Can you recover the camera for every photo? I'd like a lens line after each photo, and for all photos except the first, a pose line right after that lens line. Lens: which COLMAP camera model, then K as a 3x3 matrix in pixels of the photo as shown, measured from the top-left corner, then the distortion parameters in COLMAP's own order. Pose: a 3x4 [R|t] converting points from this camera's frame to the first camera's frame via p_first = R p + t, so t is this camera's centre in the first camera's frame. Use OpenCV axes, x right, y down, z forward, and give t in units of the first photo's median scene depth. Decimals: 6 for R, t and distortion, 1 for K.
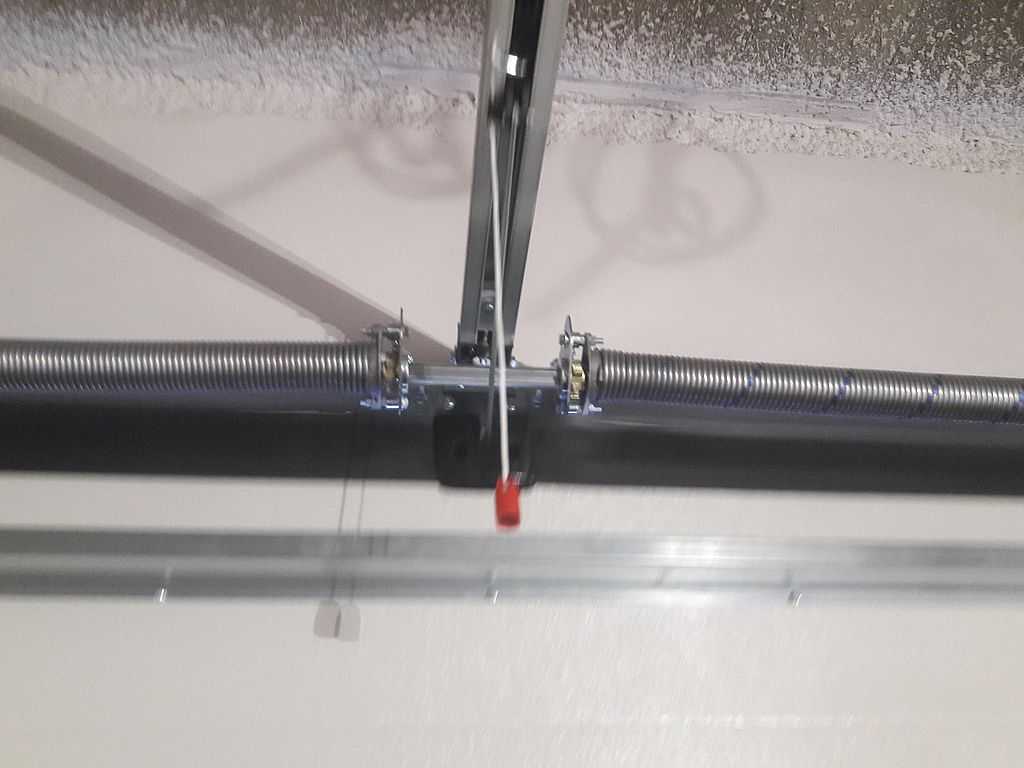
lens RADIAL K [[824.2, 0, 520.8], [0, 824.2, 381.2], [0, 0, 1]] dist [0.000629, -0.039491]
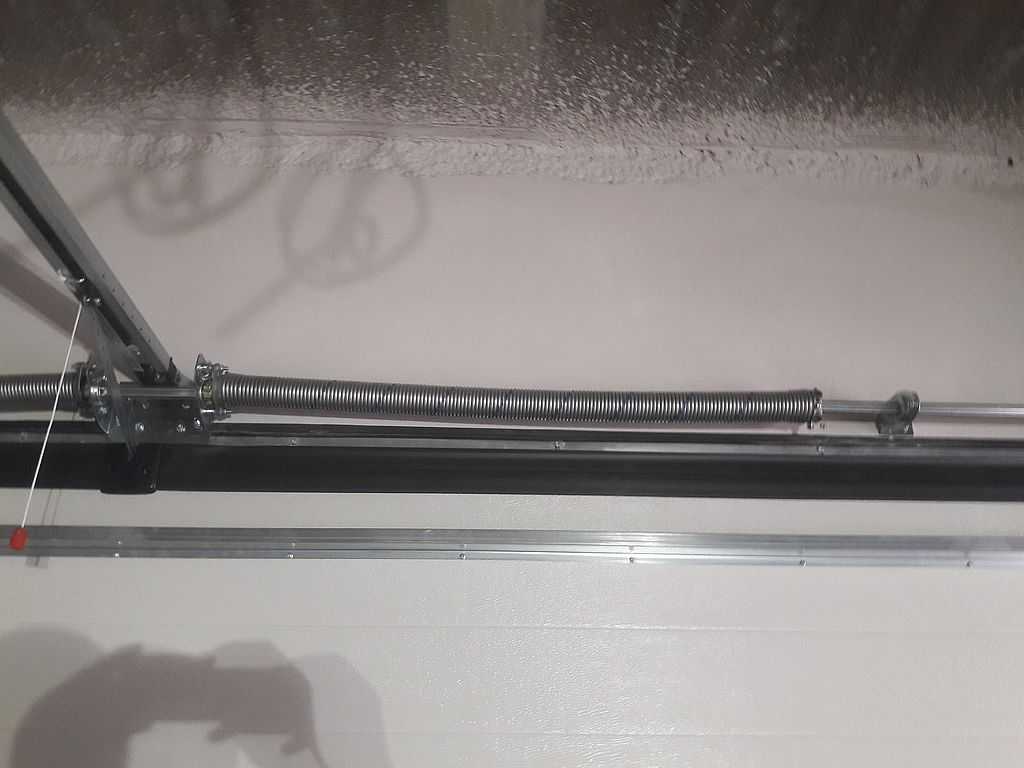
lens RADIAL K [[876.0, 0, 519.9], [0, 876.0, 402.4], [0, 0, 1]] dist [-0.011556, -0.032517]
pose [[0.995740, 0.000328, -0.092204, 0.551114], [0.019356, 0.976968, 0.212504, -0.223428], [0.090150, -0.213384, 0.972800, -0.392569]]
